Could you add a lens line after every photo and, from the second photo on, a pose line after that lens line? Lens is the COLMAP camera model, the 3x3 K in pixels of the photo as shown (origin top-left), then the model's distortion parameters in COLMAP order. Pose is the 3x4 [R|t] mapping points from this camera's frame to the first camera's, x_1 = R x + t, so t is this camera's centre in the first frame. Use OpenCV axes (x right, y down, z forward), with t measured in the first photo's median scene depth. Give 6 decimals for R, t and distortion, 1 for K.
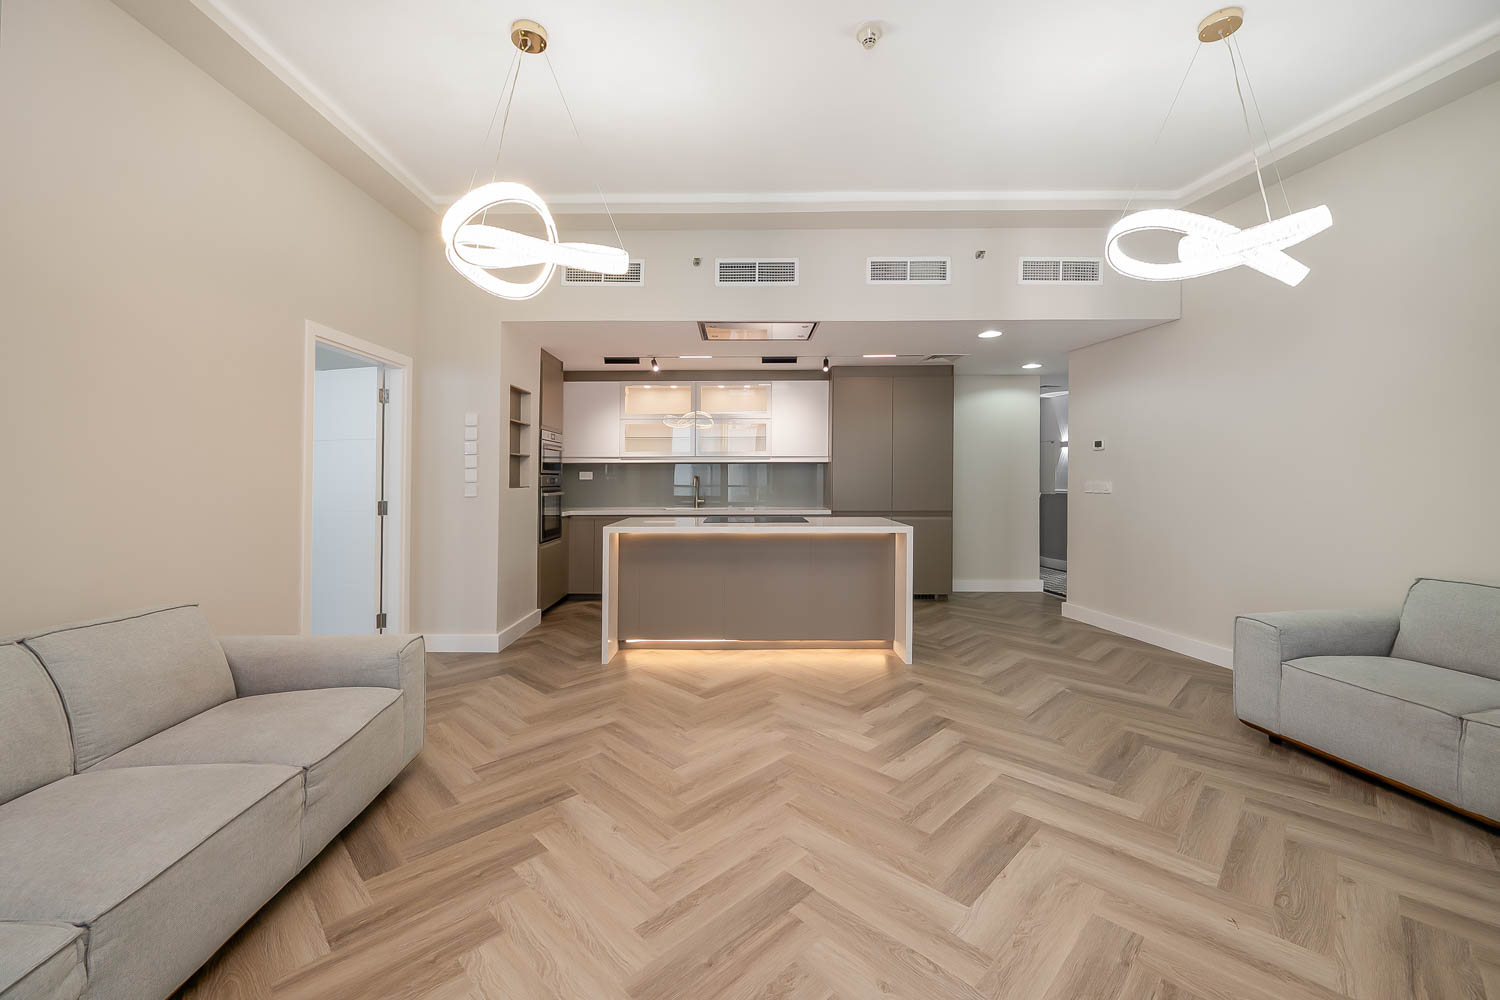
lens RADIAL K [[595.4, 0, 738.6], [0, 595.4, 489.3], [0, 0, 1]] dist [0.000579, 0.000118]
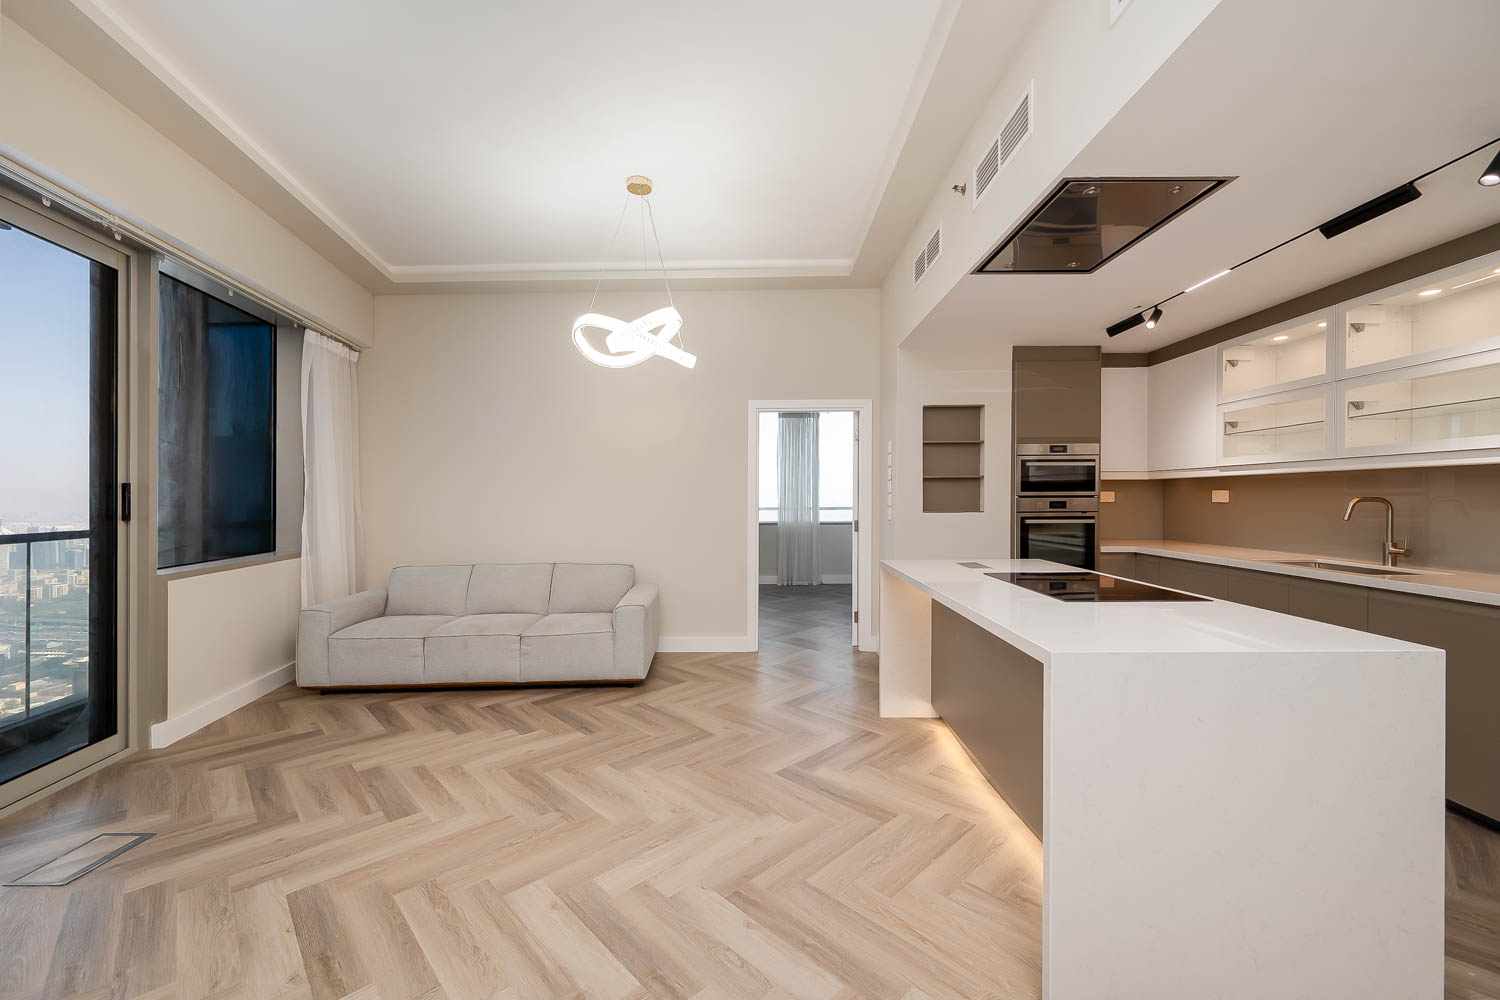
lens RADIAL K [[595.4, 0, 747.7], [0, 595.4, 493.8], [0, 0, 1]] dist [0.000579, 0.000118]
pose [[-0.010652, -0.002995, -0.999939, 1.125212], [-0.011307, 0.999932, -0.002874, -0.050125], [0.999879, 0.011275, -0.010685, 1.399903]]
